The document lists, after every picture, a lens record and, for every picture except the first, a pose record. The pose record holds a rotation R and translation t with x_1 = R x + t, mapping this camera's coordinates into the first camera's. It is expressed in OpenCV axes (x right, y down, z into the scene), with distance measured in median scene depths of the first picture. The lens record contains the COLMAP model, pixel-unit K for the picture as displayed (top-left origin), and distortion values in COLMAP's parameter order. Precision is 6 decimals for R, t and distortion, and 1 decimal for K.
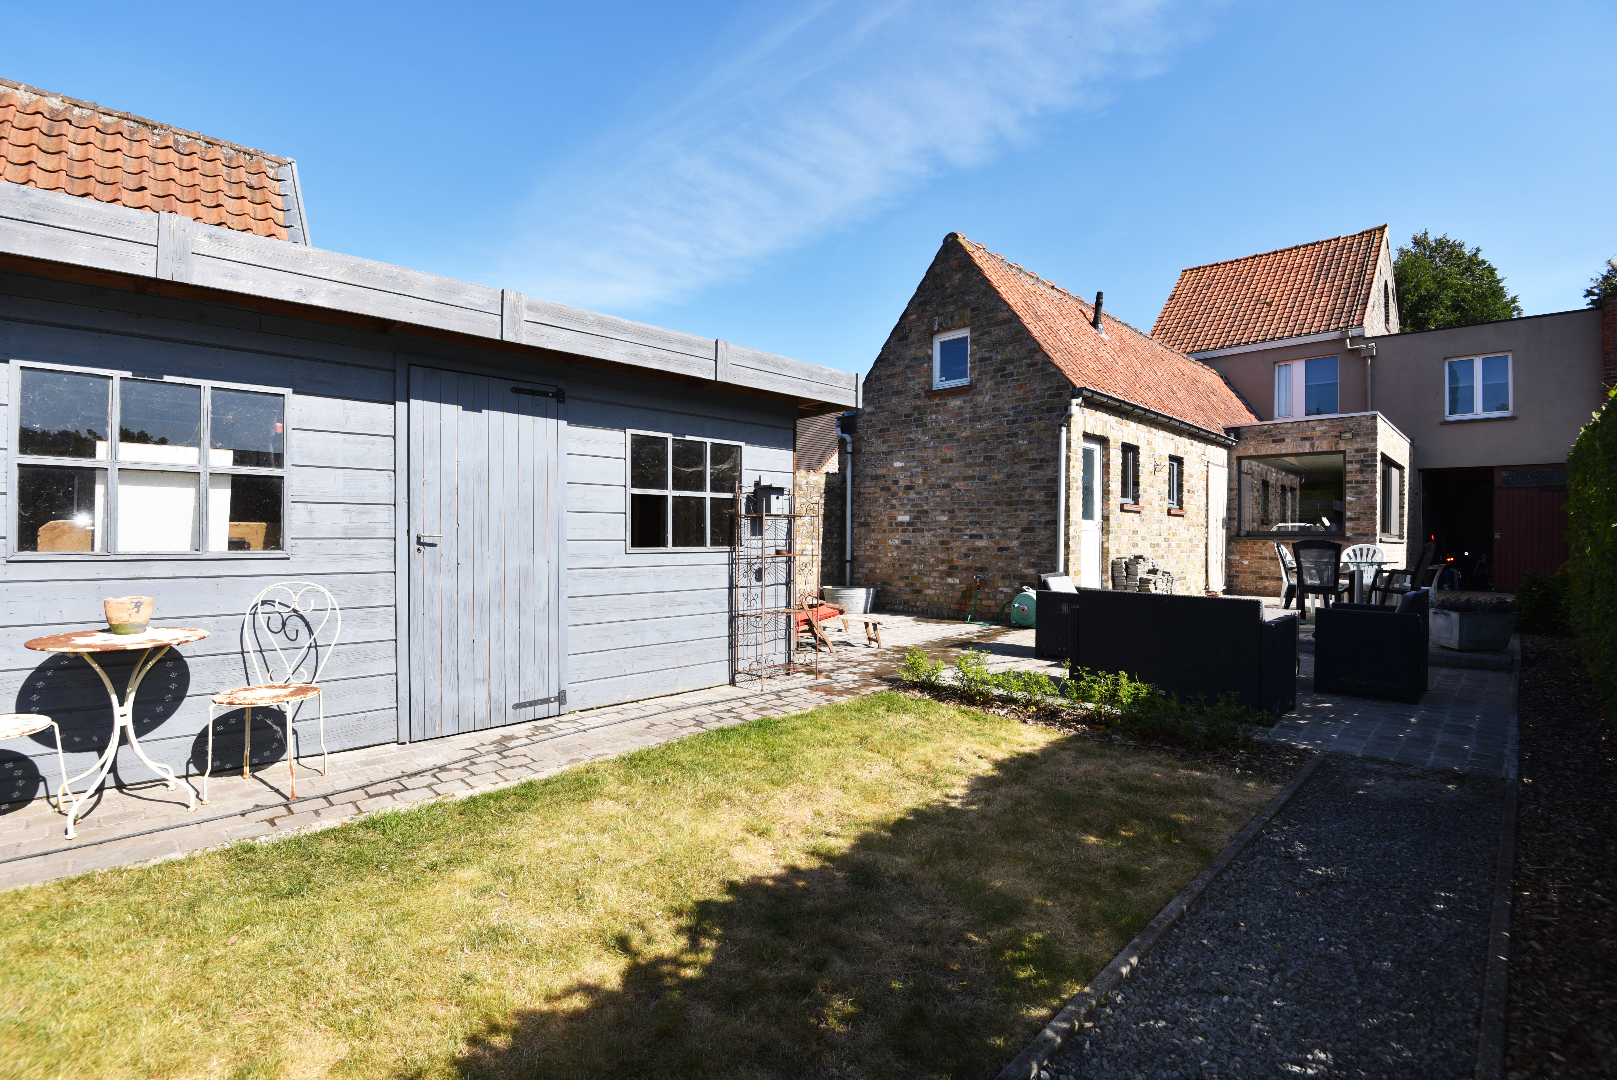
lens RADIAL K [[750.2, 0, 805.4], [0, 750.2, 543.1], [0, 0, 1]] dist [-0.035090, -0.006204]
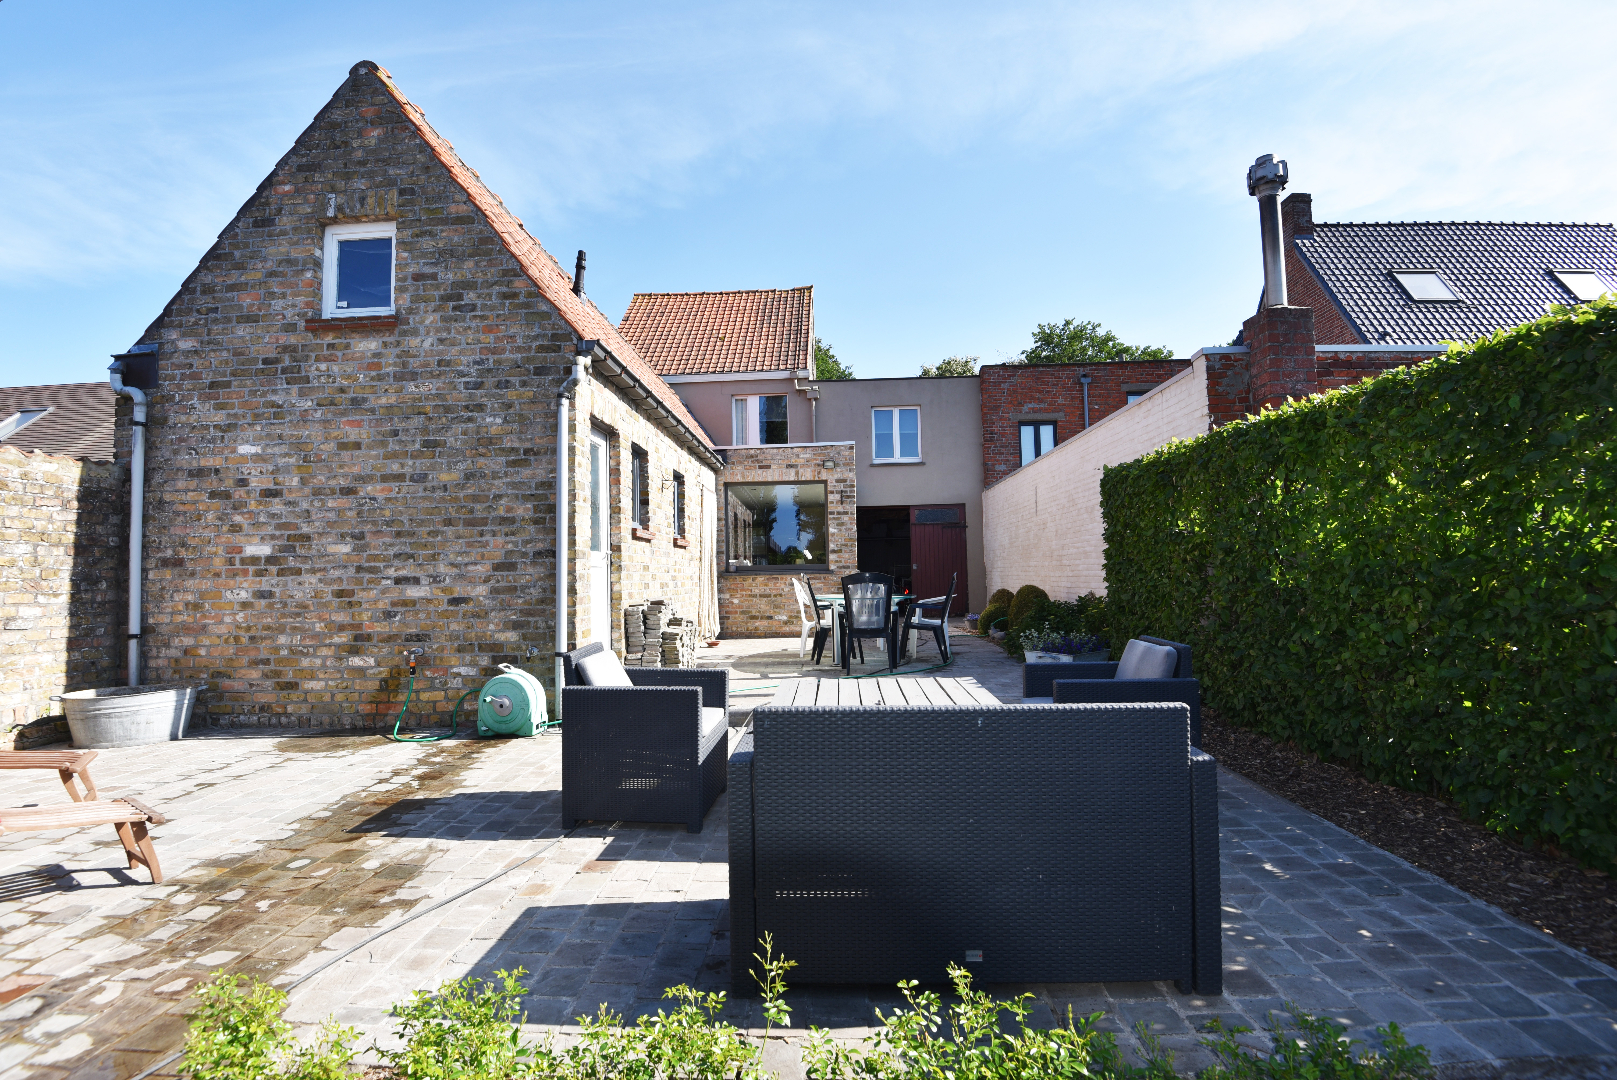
lens RADIAL K [[750.2, 0, 812.2], [0, 750.2, 542.6], [0, 0, 1]] dist [-0.035090, -0.006204]
pose [[0.736122, 0.005713, 0.676825, 0.069873], [0.032050, 0.998548, -0.043287, -0.003102], [-0.676090, 0.053557, 0.734870, 0.362088]]
